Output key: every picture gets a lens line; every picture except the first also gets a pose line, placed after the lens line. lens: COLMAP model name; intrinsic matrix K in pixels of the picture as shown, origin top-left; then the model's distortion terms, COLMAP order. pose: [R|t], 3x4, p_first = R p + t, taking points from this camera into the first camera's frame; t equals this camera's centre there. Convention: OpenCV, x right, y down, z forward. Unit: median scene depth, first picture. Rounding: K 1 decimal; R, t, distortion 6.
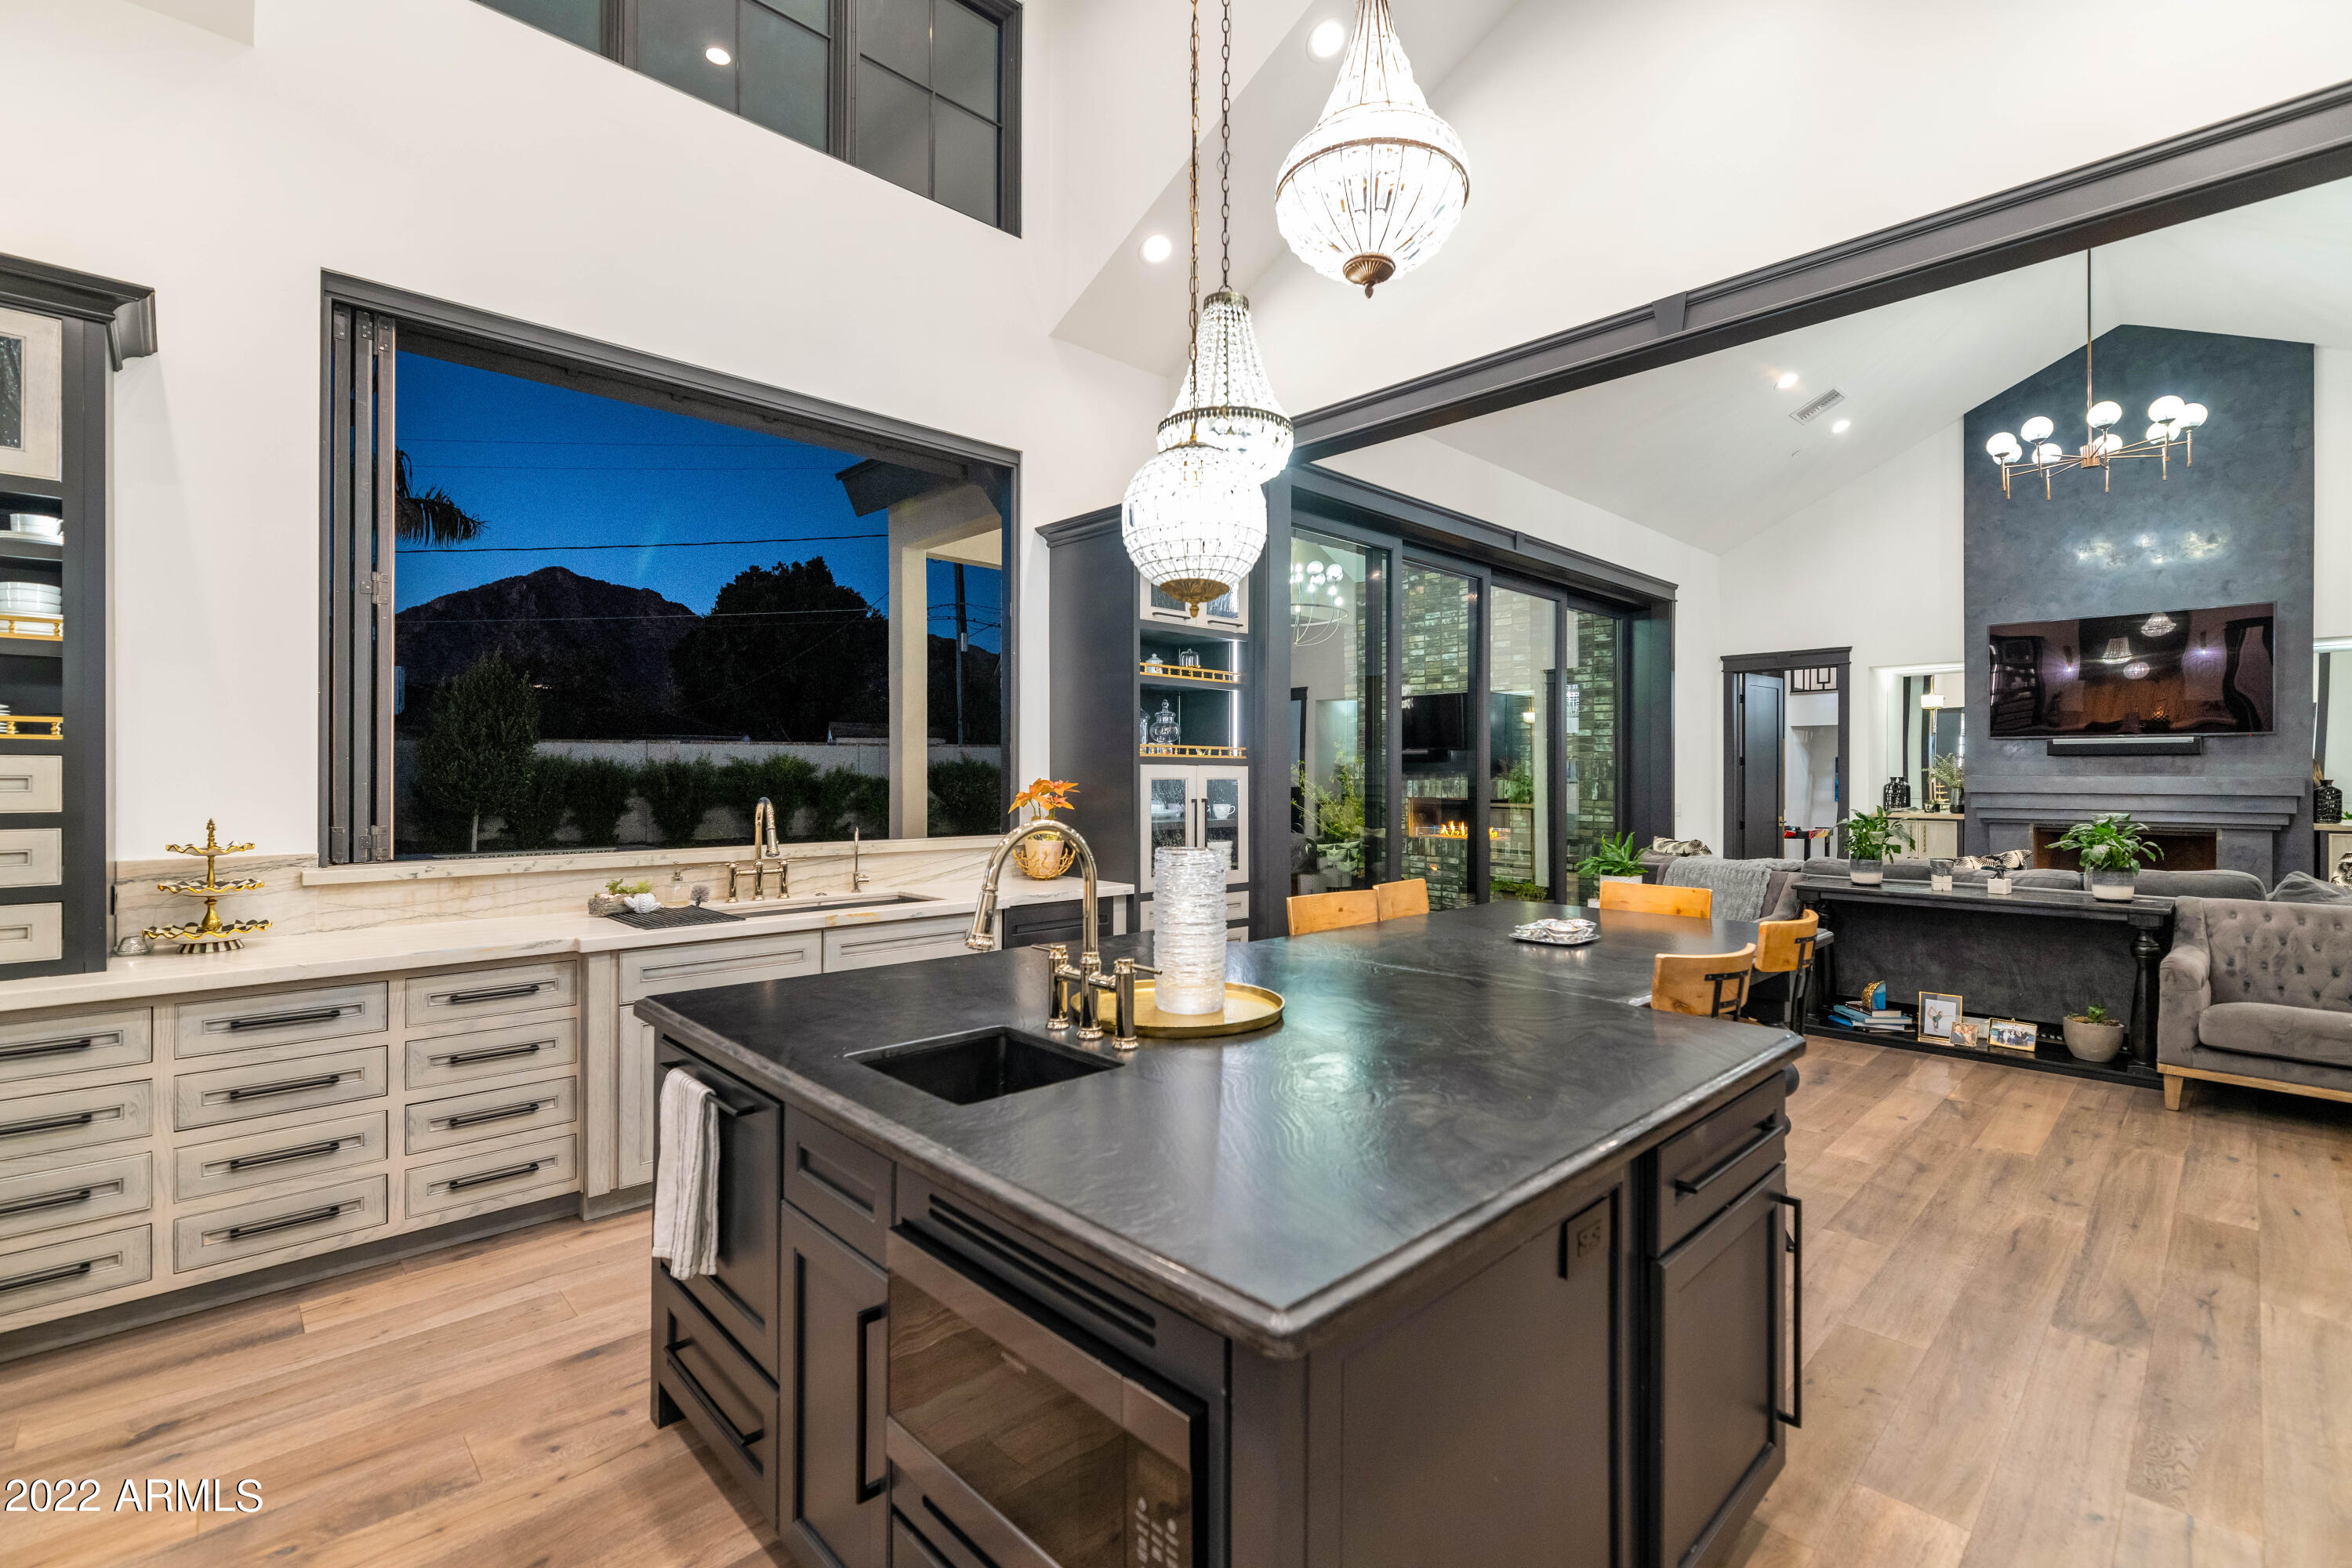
lens RADIAL K [[1022.0, 0, 1226.4], [0, 1022.0, 773.0], [0, 0, 1]] dist [-0.001298, 0.000925]
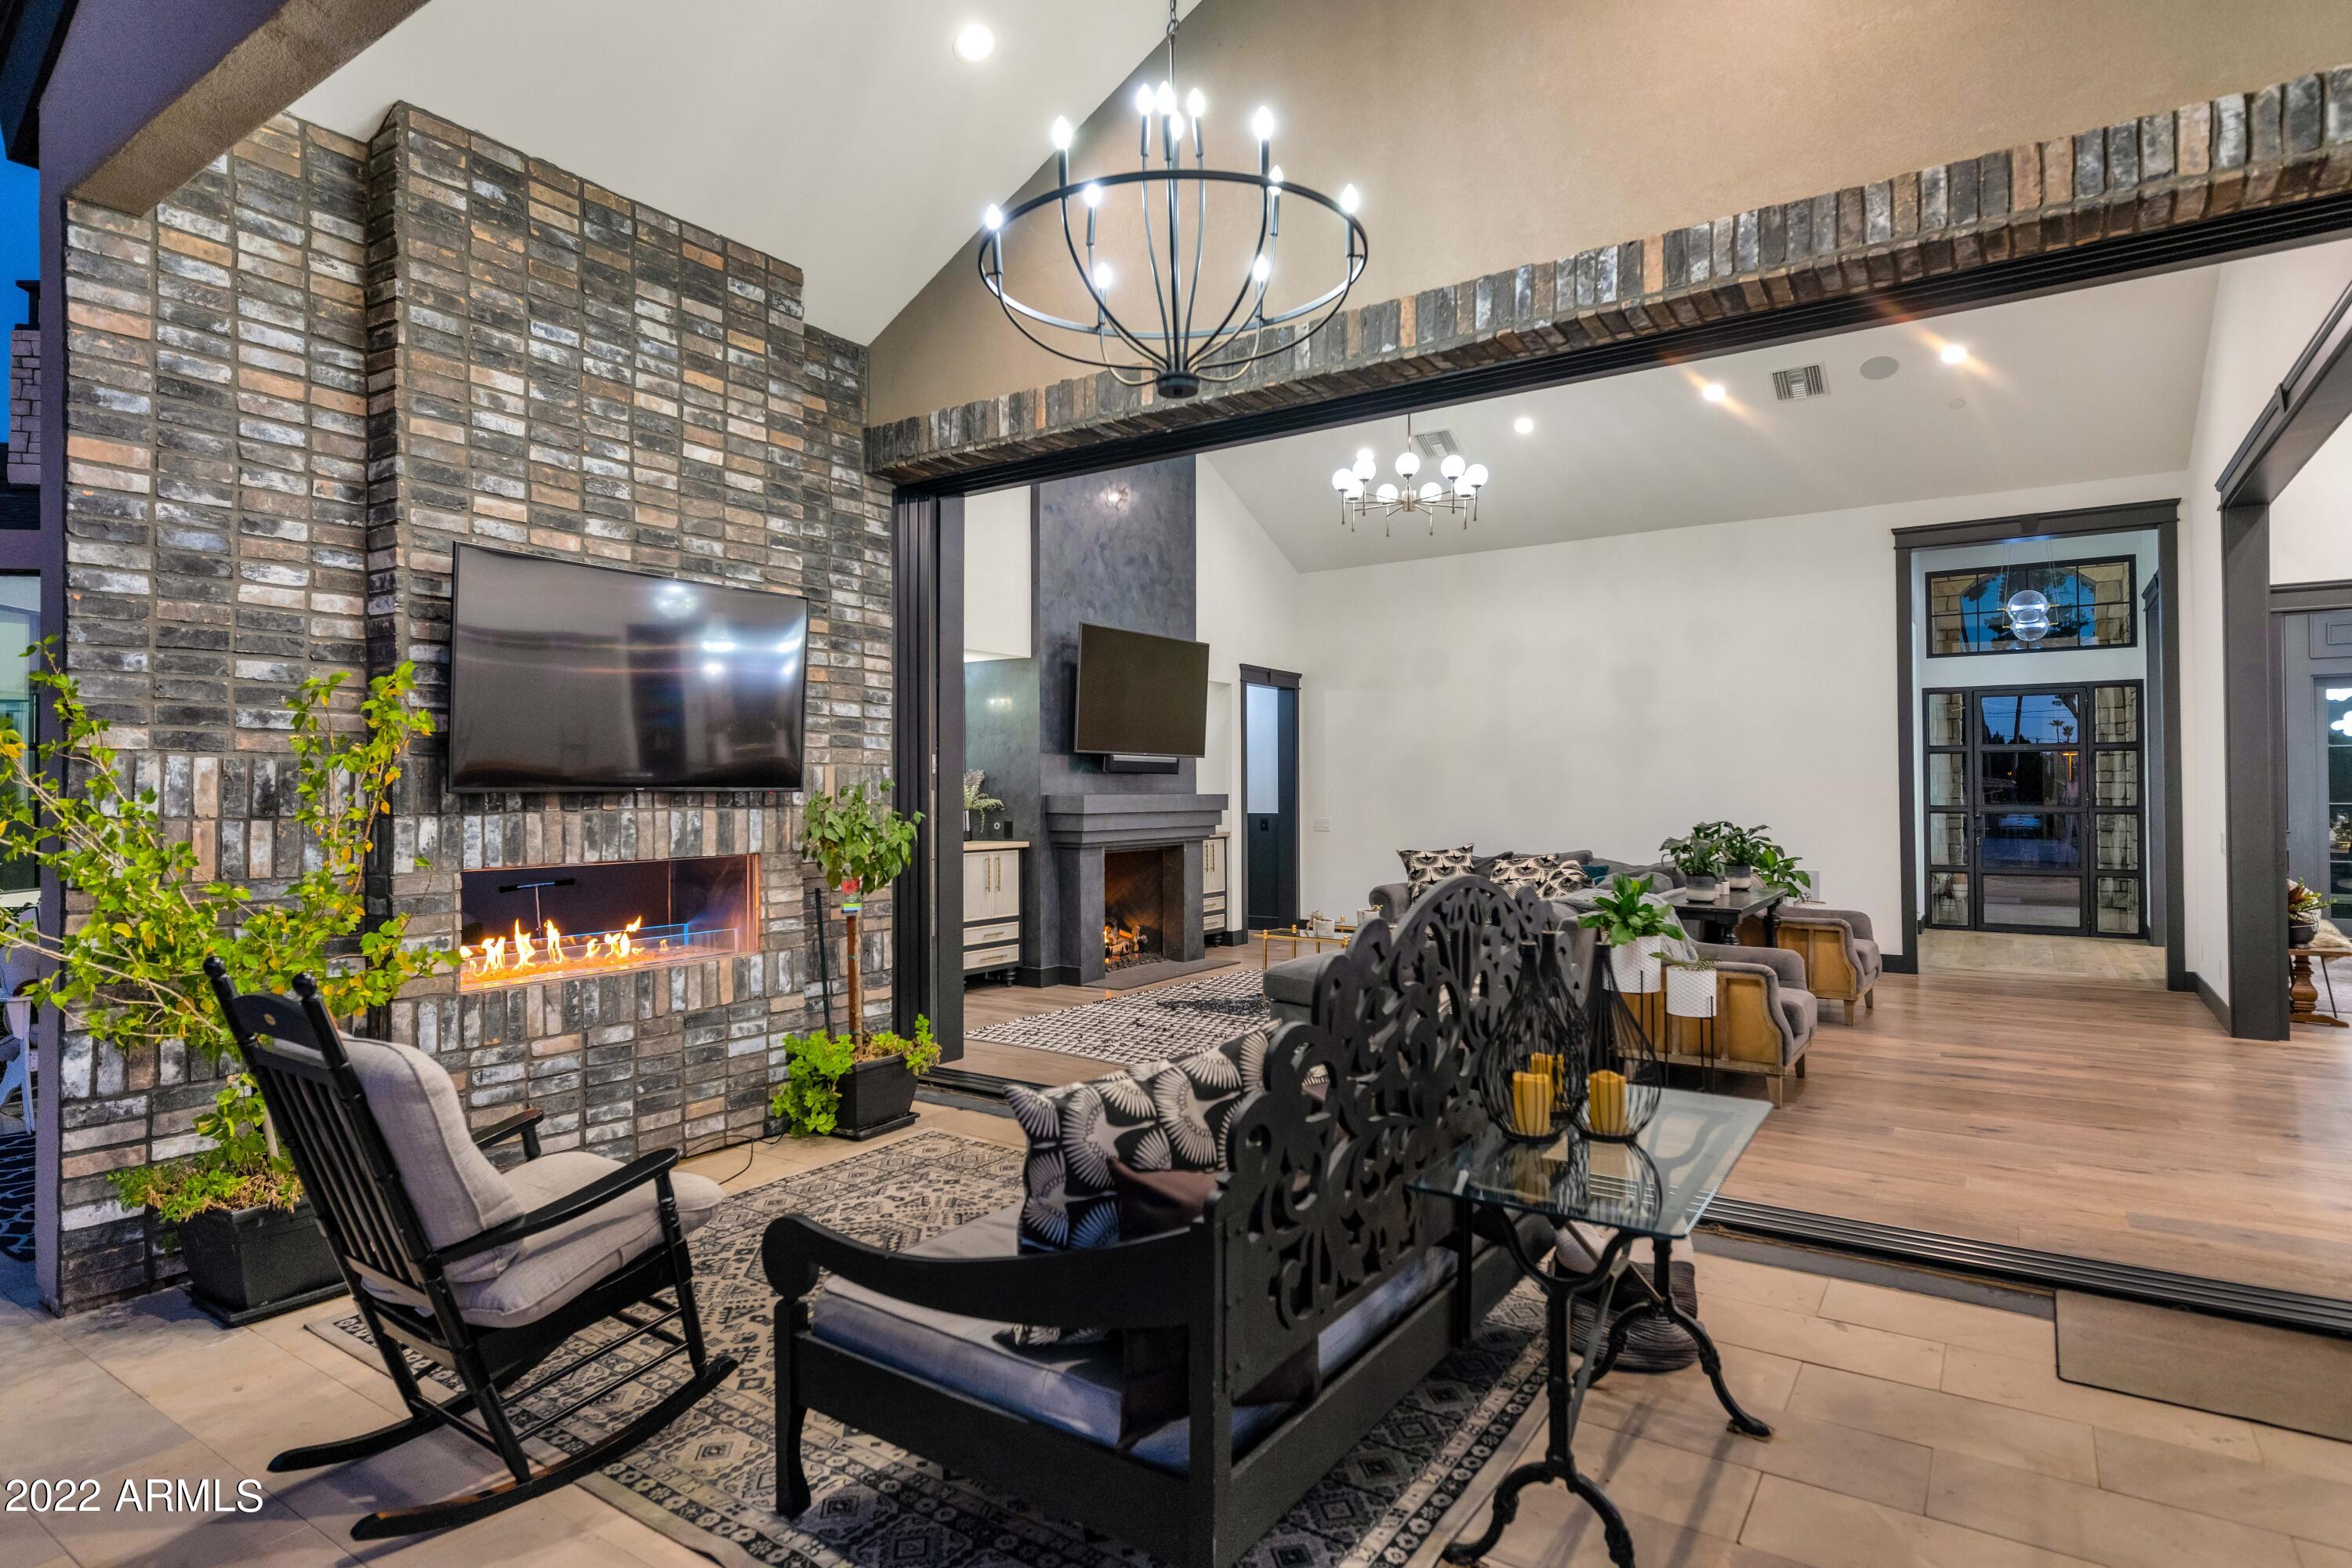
lens RADIAL K [[1228.5, 0, 1175.9], [0, 1228.5, 771.4], [0, 0, 1]] dist [-0.016245, -0.001526]
pose [[-0.174473, 0.013399, 0.984571, -0.283813], [-0.002090, 0.999900, -0.013978, -0.002164], [-0.984660, -0.004497, -0.174427, 1.040658]]
